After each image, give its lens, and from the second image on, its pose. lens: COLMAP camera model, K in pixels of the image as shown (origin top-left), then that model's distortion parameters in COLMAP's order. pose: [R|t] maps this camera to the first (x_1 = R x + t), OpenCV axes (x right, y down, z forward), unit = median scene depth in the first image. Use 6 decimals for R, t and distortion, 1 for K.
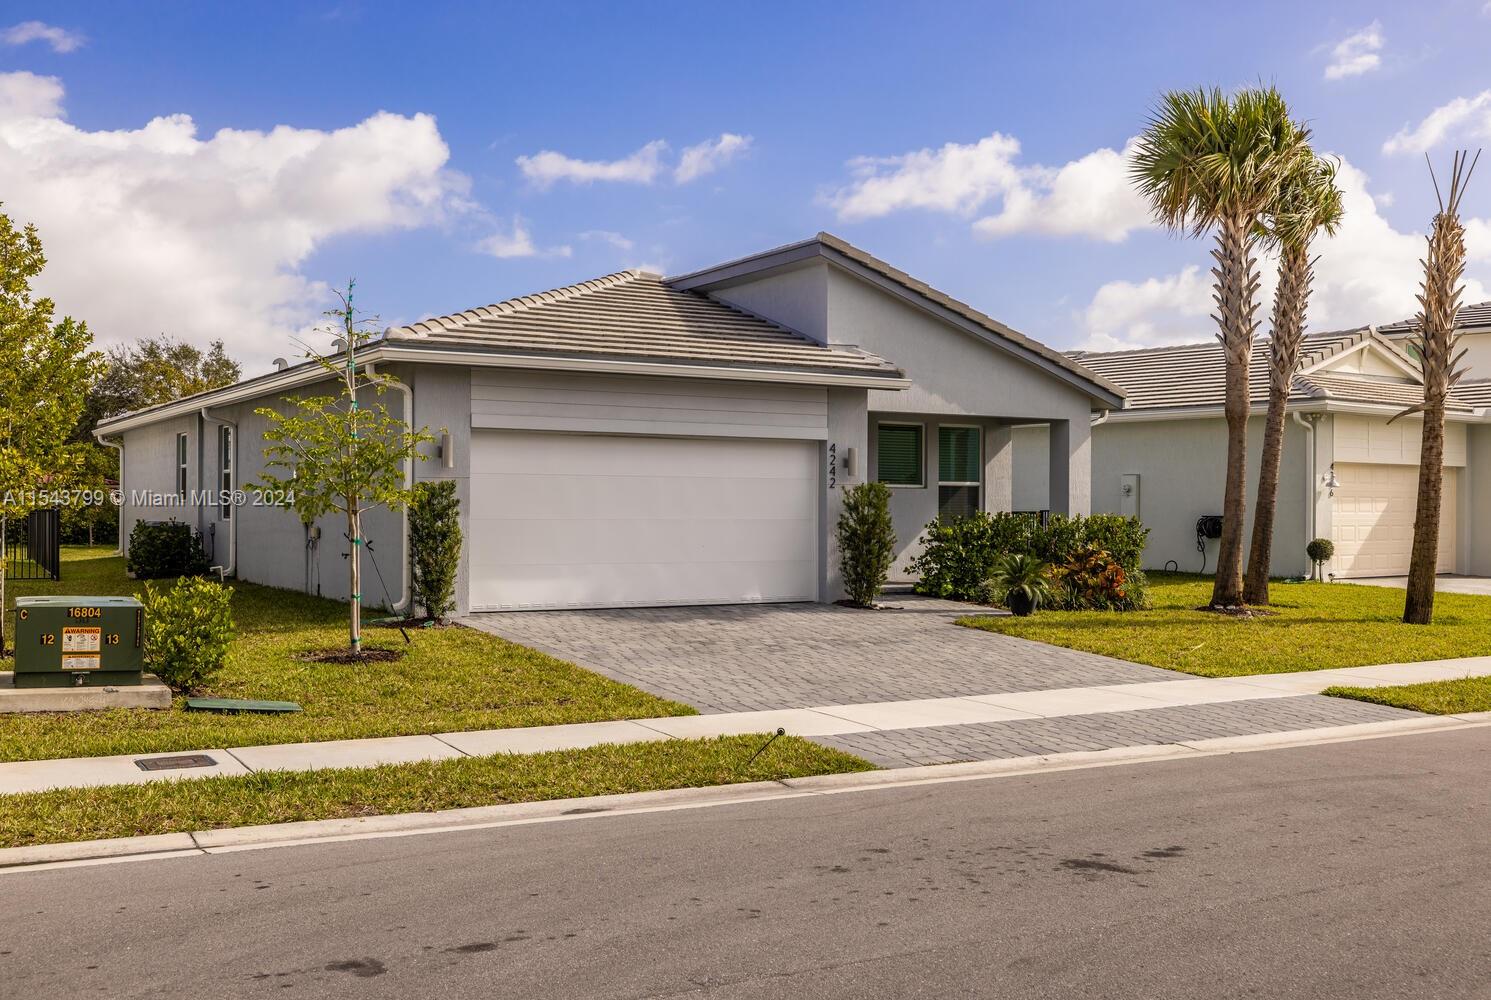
lens RADIAL K [[1555.6, 0, 743.3], [0, 1555.6, 496.9], [0, 0, 1]] dist [0.024485, 0.000000]
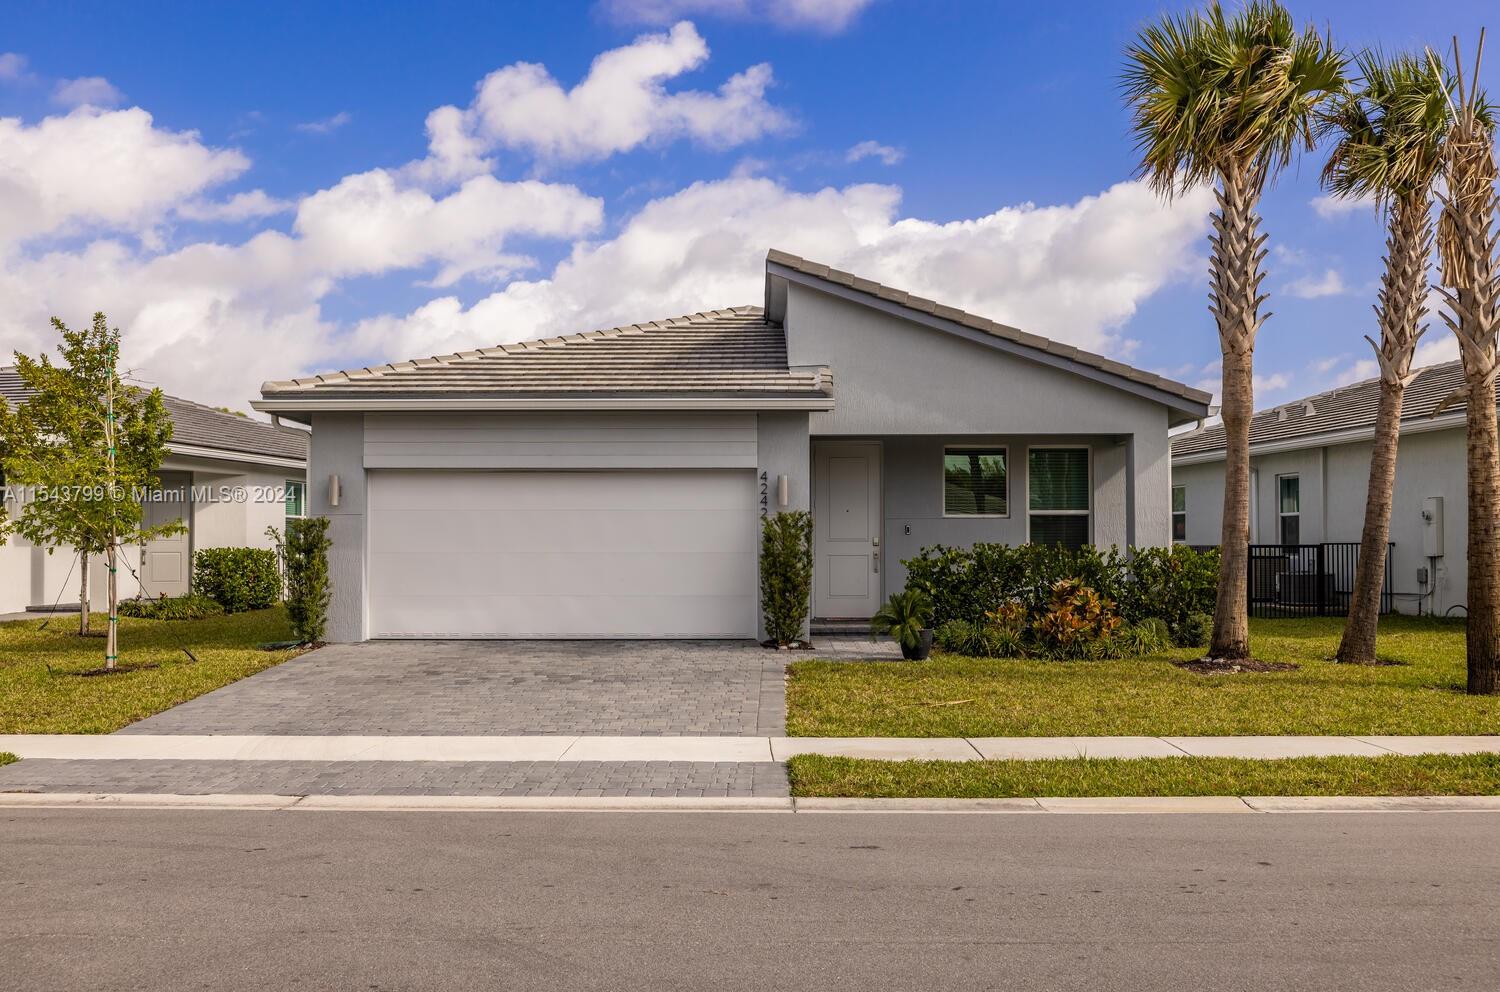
lens RADIAL K [[1468.9, 0, 756.6], [0, 1468.9, 503.9], [0, 0, 1]] dist [0.020331, 0.000000]
pose [[0.844280, -0.024325, -0.535350, 0.521844], [0.009679, 0.999498, -0.030151, 0.012067], [0.535815, 0.020275, 0.844092, 0.243303]]
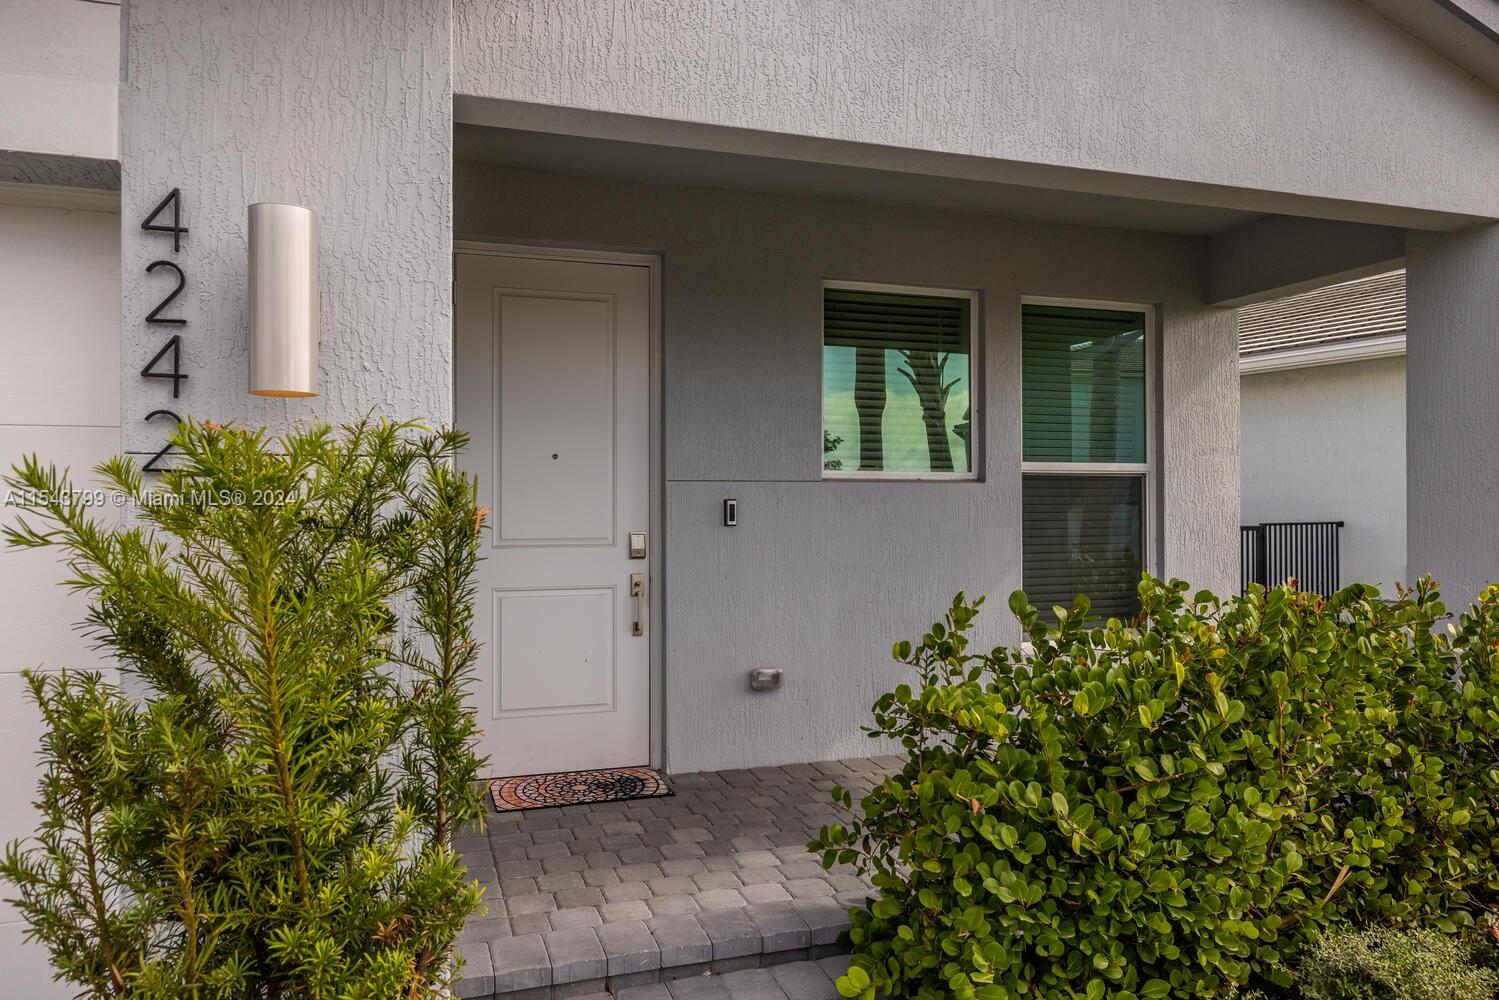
lens RADIAL K [[989.4, 0, 735.3], [0, 989.4, 490.4], [0, 0, 1]] dist [-0.001287, -0.005591]
pose [[0.975107, -0.001926, -0.221728, 0.131954], [0.001661, 0.999998, -0.001382, -0.003997], [0.221730, 0.000979, 0.975108, 0.904614]]
